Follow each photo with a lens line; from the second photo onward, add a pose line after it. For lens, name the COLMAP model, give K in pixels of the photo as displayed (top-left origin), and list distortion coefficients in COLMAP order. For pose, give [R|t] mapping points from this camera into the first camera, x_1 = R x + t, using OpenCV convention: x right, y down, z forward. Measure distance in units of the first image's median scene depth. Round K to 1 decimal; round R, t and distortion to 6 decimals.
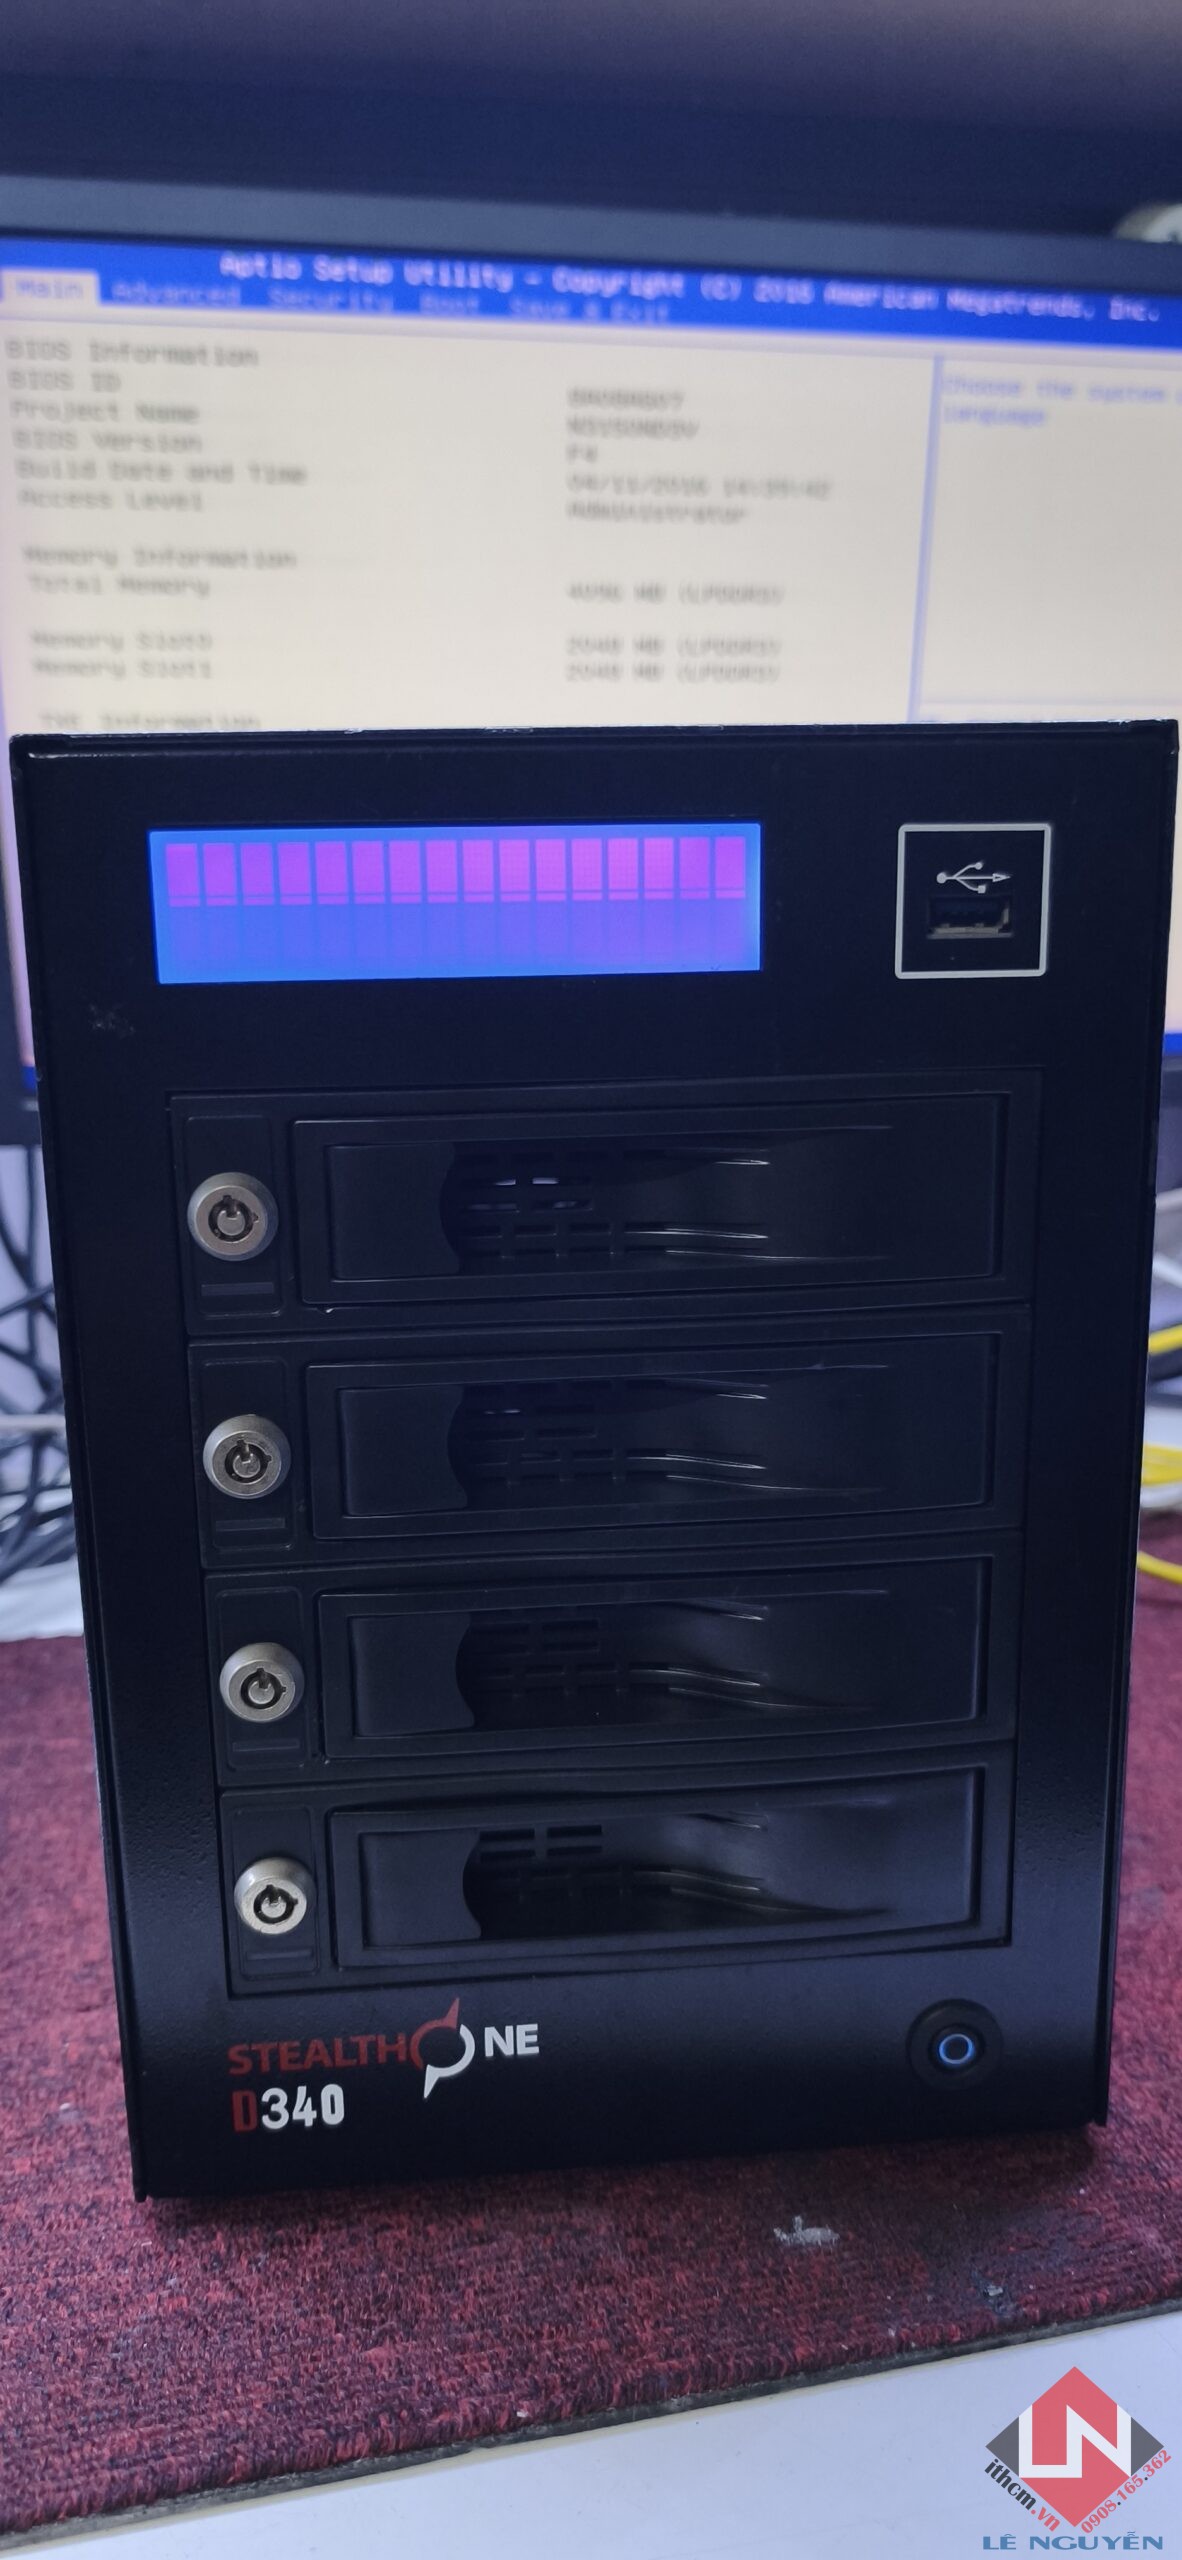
lens RADIAL K [[1806.7, 0, 591.0], [0, 1806.7, 1280.0], [0, 0, 1]] dist [-0.011867, -0.004466]
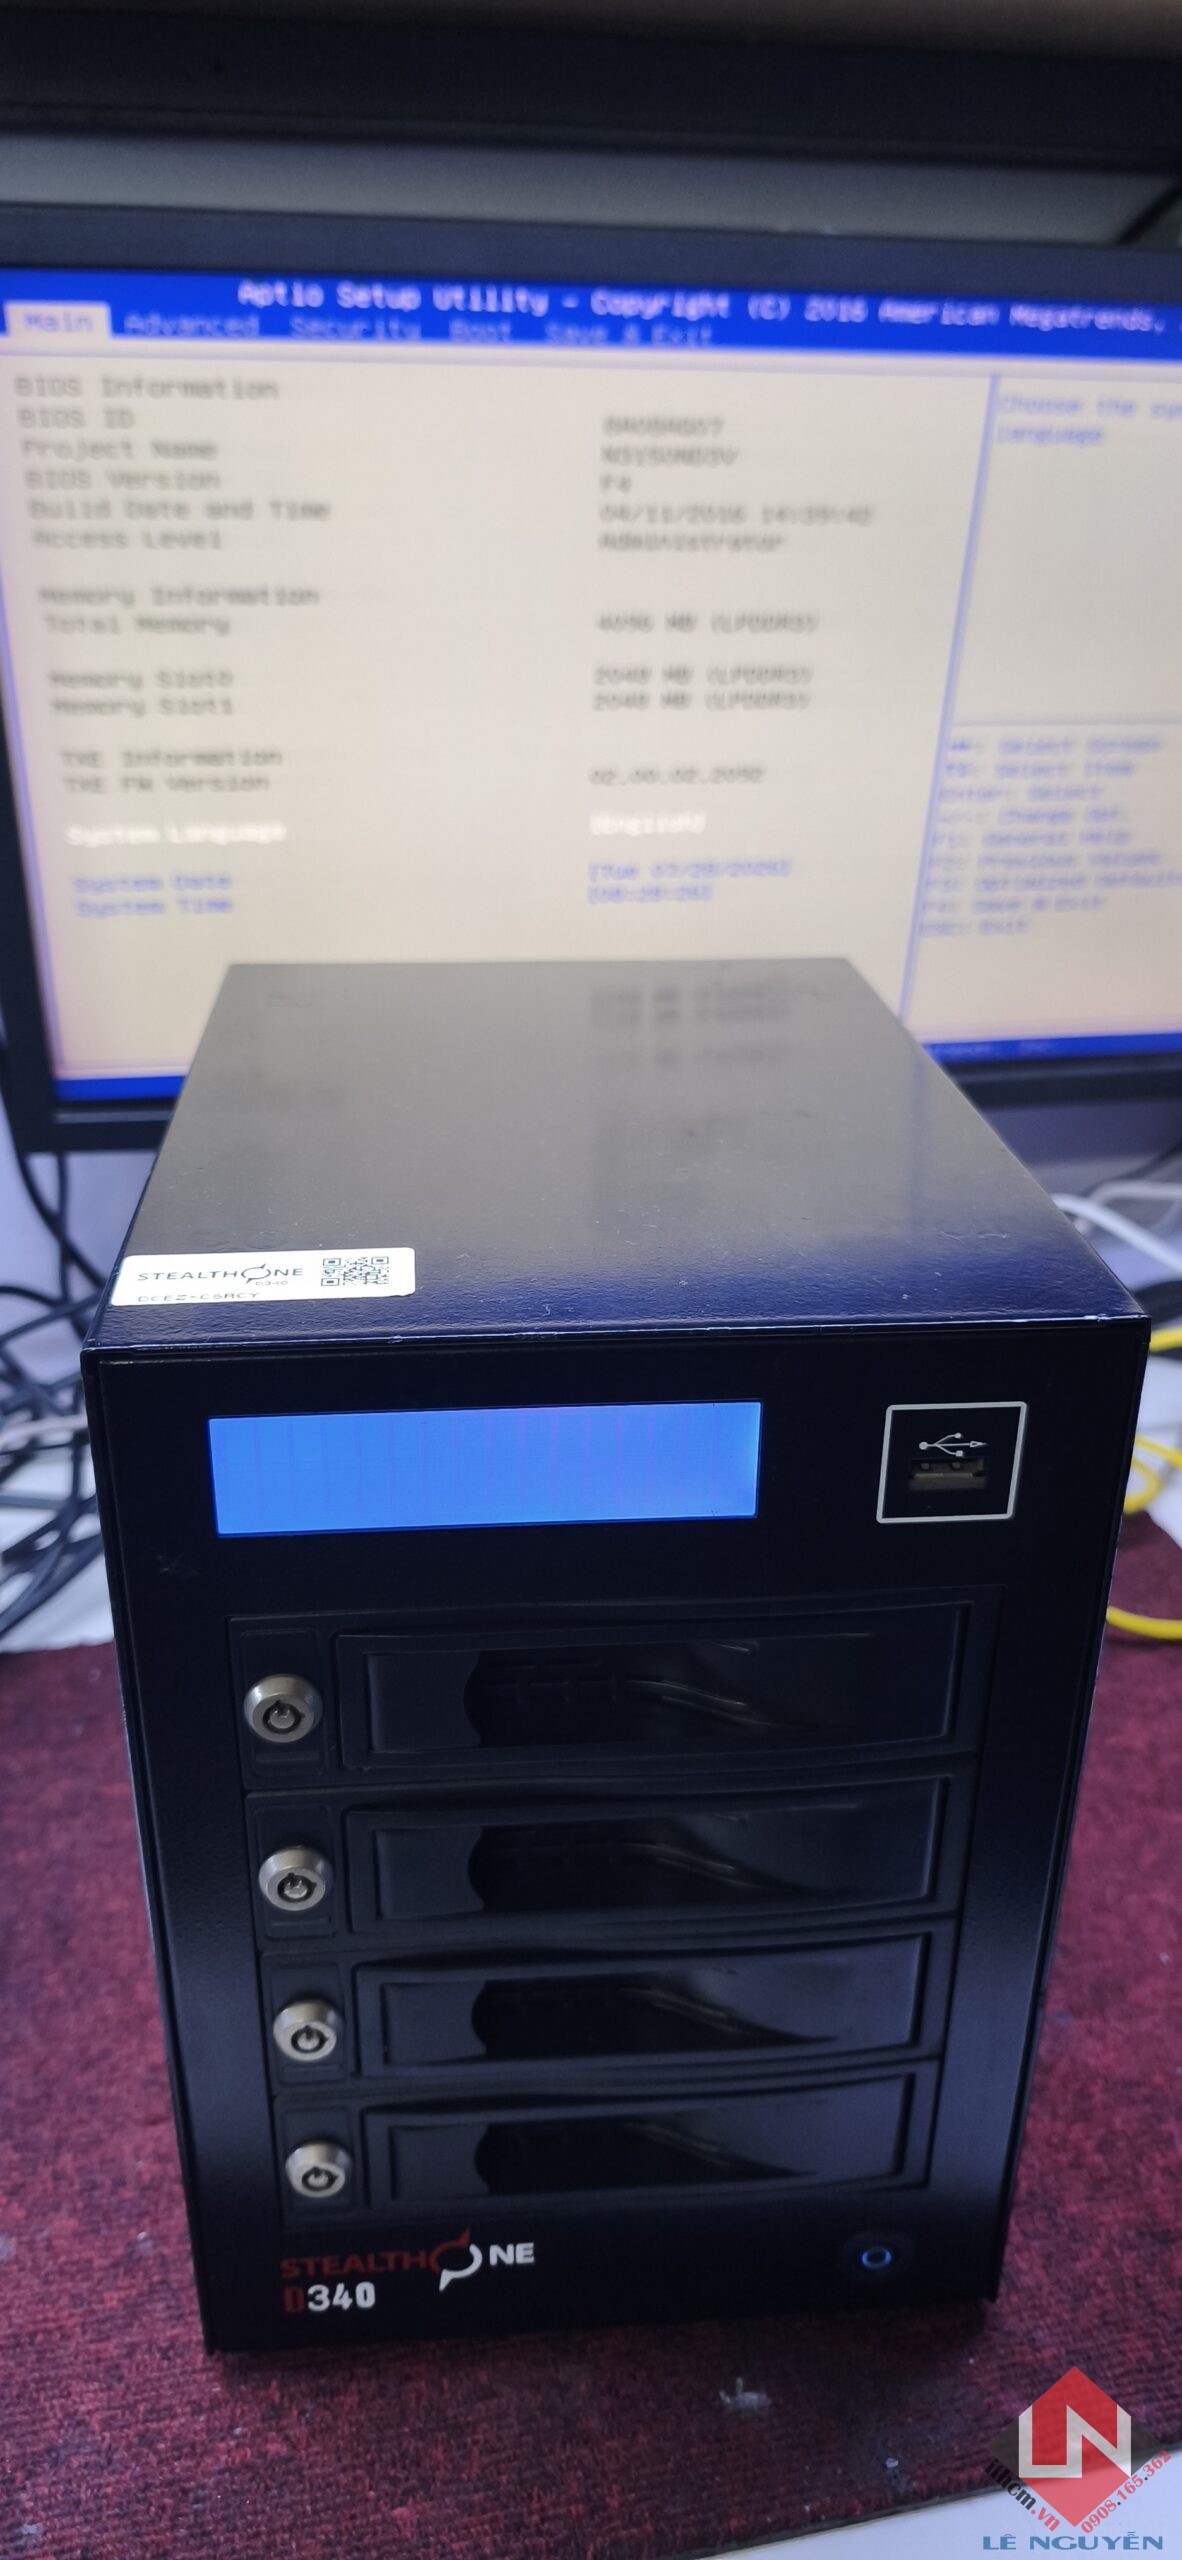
lens RADIAL K [[1806.7, 0, 591.0], [0, 1806.7, 1280.0], [0, 0, 1]] dist [-0.011867, -0.004466]
pose [[0.999538, 0.030377, 0.000500, -0.006109], [-0.029800, 0.977099, 0.210690, -0.261870], [0.005911, -0.210608, 0.977553, -0.028681]]
